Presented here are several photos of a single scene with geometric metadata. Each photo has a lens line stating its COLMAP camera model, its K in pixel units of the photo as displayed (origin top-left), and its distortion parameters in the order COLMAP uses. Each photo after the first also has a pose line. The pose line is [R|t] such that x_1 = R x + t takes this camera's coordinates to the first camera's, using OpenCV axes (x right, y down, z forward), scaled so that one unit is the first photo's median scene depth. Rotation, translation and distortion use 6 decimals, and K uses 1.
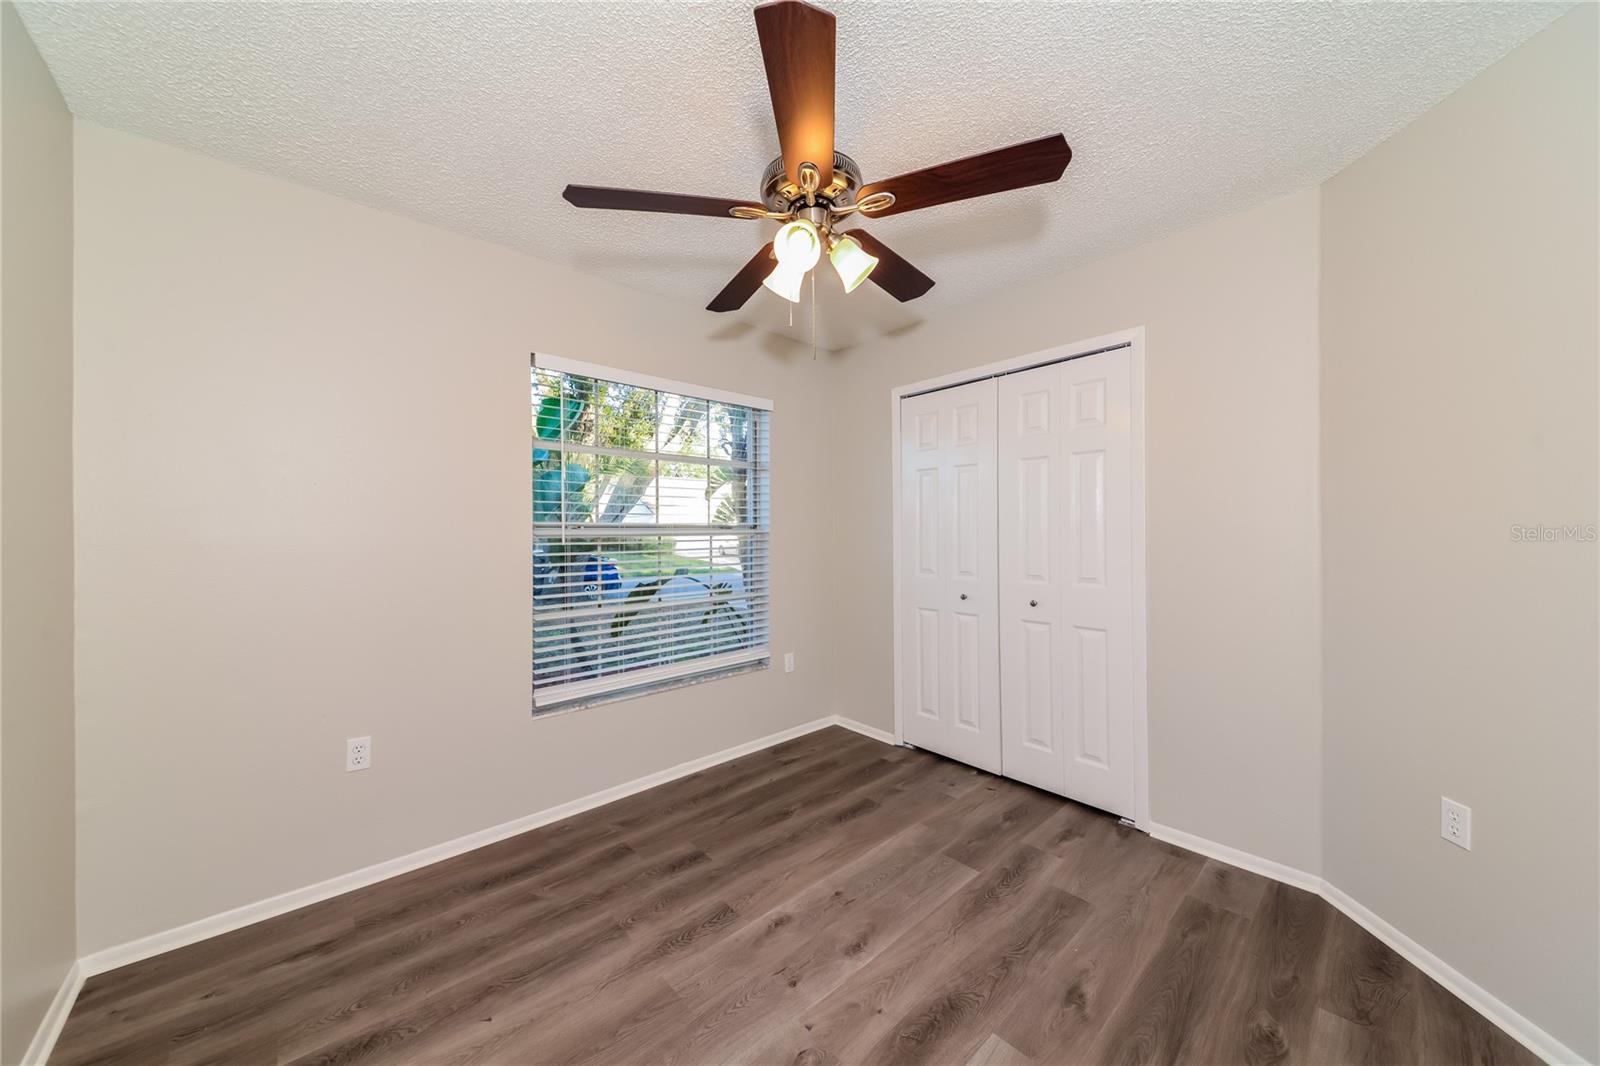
lens RADIAL K [[556.9, 0, 797.5], [0, 556.9, 526.0], [0, 0, 1]] dist [0.006045, -0.001771]
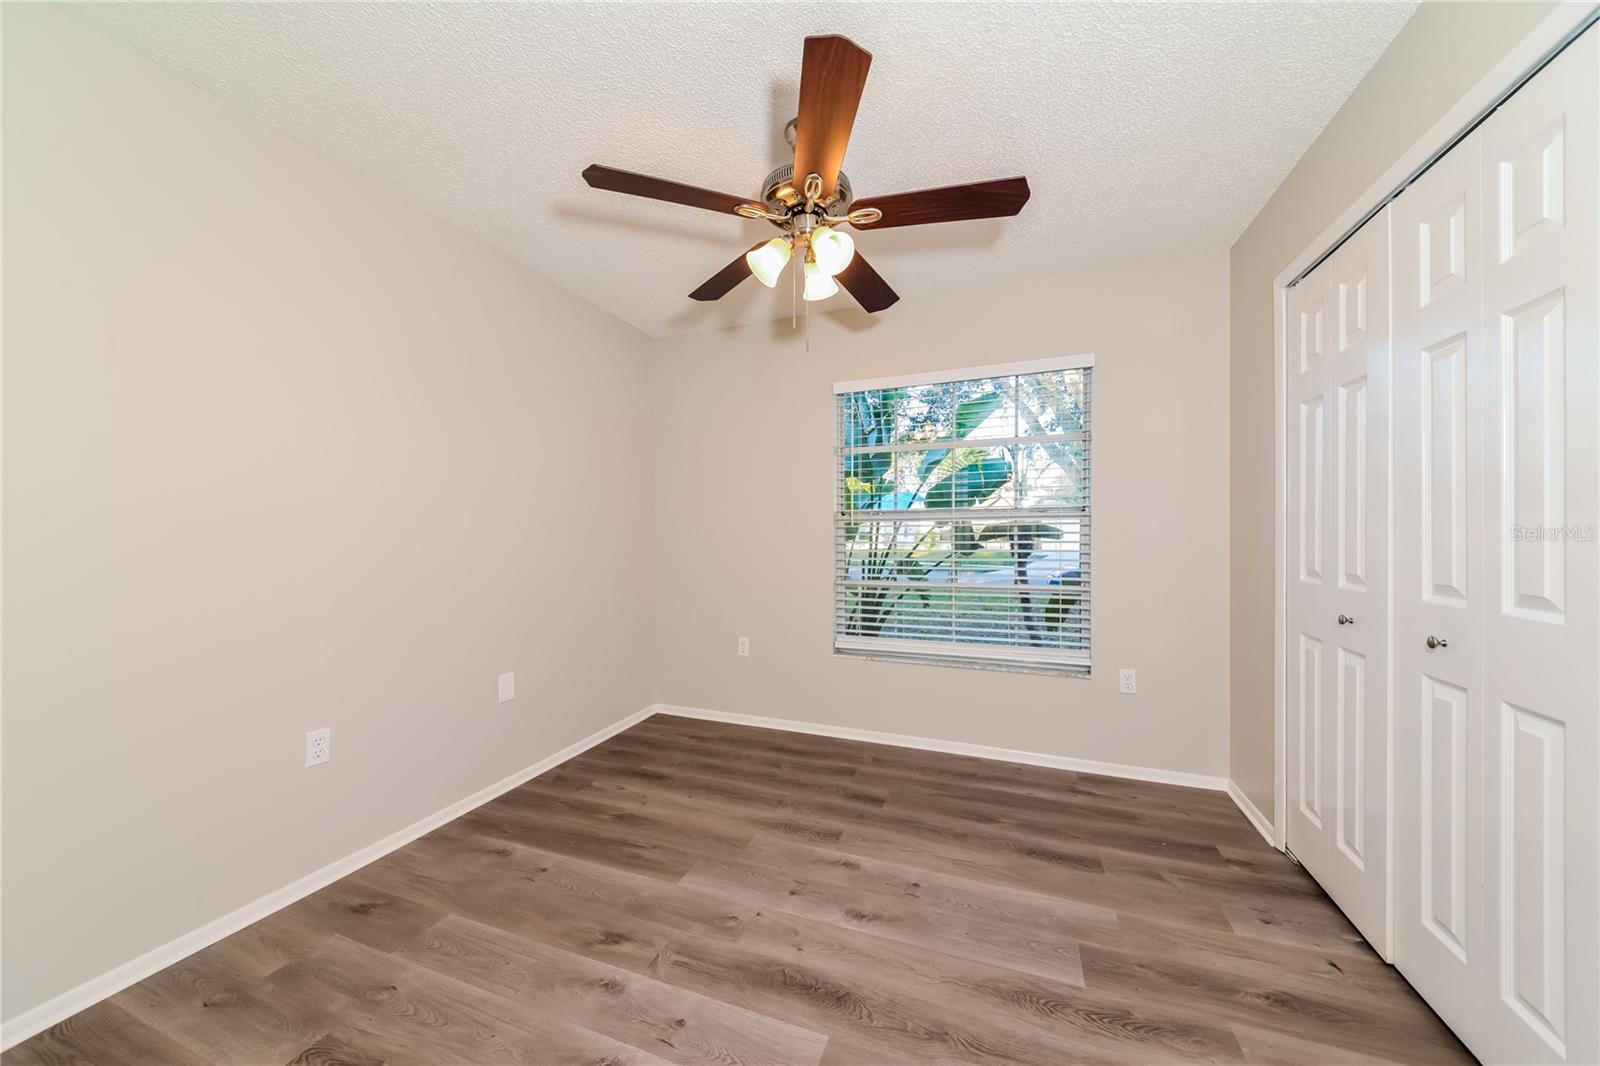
lens RADIAL K [[556.9, 0, 813.5], [0, 556.9, 533.2], [0, 0, 1]] dist [0.006045, -0.001771]
pose [[0.477256, 0.009171, -0.878716, 0.733968], [-0.006019, 0.999956, 0.007167, 0.045724], [0.878744, 0.001869, 0.477290, 0.346119]]
